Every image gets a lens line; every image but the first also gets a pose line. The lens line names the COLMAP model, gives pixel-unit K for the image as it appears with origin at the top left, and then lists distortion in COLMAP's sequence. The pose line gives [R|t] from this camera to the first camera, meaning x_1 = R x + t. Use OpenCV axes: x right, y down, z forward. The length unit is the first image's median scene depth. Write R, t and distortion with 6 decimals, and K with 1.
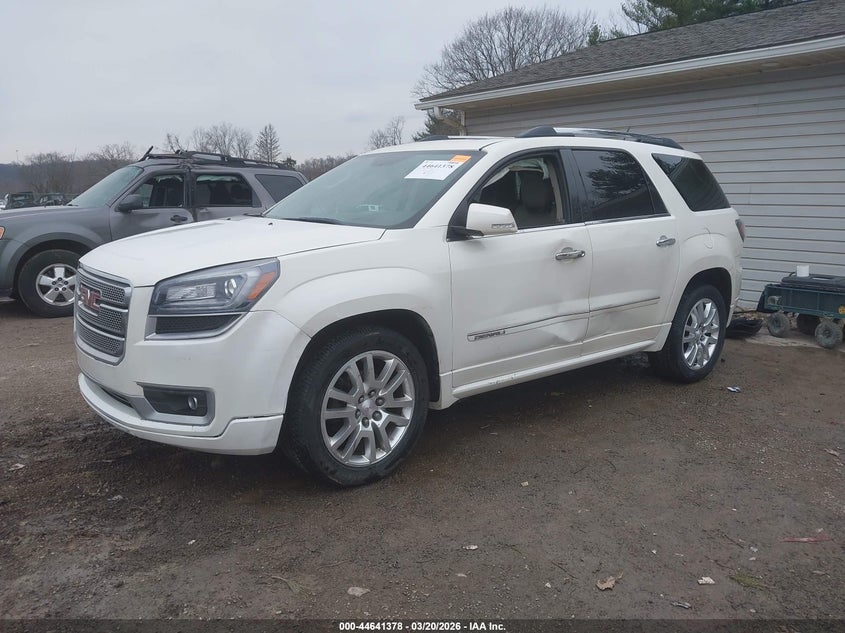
lens RADIAL K [[726.9, 0, 408.8], [0, 726.9, 316.5], [0, 0, 1]] dist [0.002863, 0.000665]
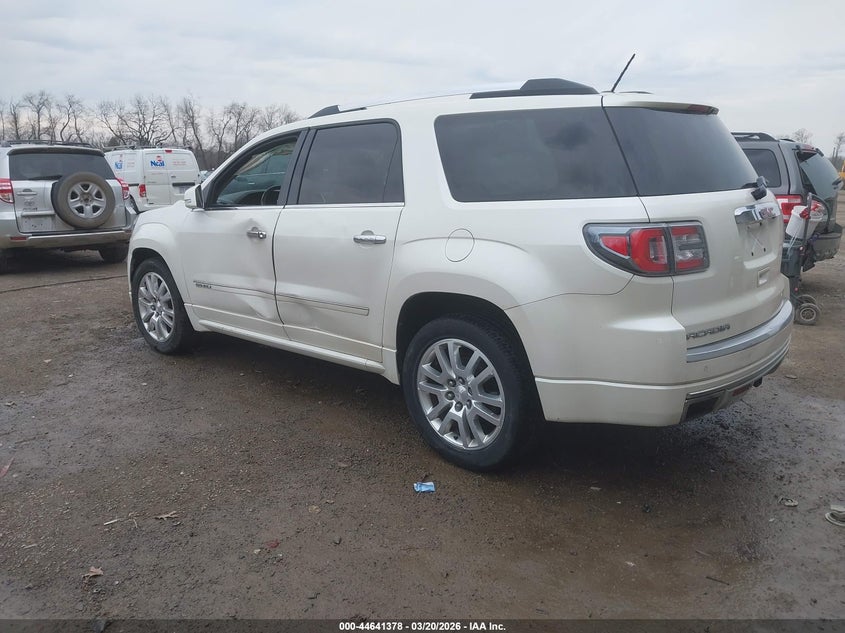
lens RADIAL K [[726.9, 0, 408.8], [0, 726.9, 316.5], [0, 0, 1]] dist [0.002863, 0.000665]
pose [[0.091339, 0.167186, -0.981685, 1.239550], [-0.185995, 0.971323, 0.148116, -0.157685], [0.978296, 0.169060, 0.119815, 1.050895]]
